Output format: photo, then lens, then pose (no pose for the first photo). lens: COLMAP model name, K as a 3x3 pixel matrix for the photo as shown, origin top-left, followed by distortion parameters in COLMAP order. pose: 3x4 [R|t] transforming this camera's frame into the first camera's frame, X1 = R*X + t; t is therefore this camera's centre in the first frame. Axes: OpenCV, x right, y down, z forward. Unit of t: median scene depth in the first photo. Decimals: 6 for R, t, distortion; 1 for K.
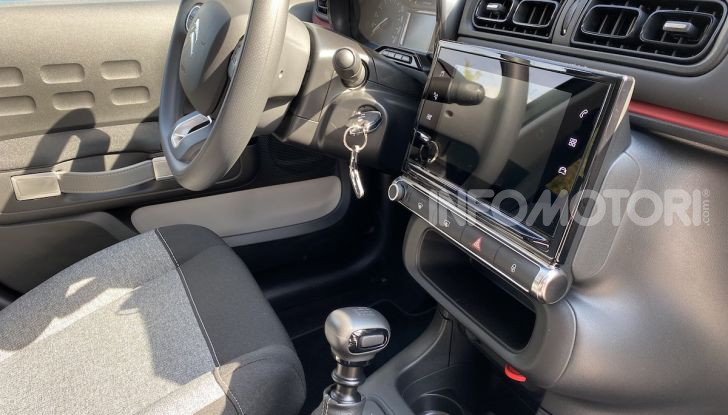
lens RADIAL K [[557.4, 0, 364.0], [0, 557.4, 207.5], [0, 0, 1]] dist [0.006161, -0.001447]
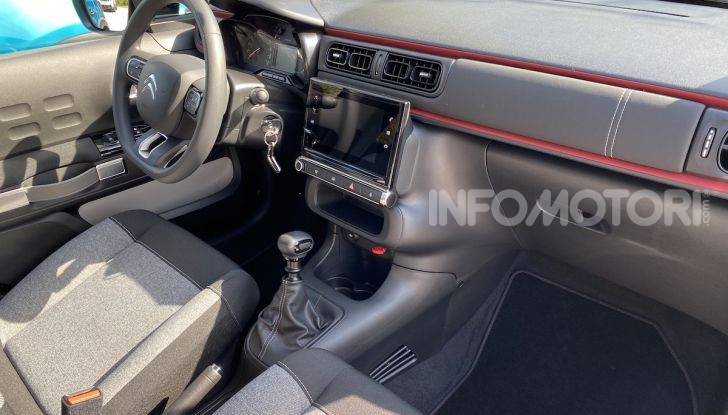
lens RADIAL K [[555.0, 0, 364.0], [0, 555.0, 207.5], [0, 0, 1]] dist [-0.104211, 0.000501]
pose [[0.947409, -0.168910, 0.271820, -0.230548], [0.147074, 0.984164, 0.098949, -0.038312], [-0.284229, -0.053767, 0.957248, -0.692242]]
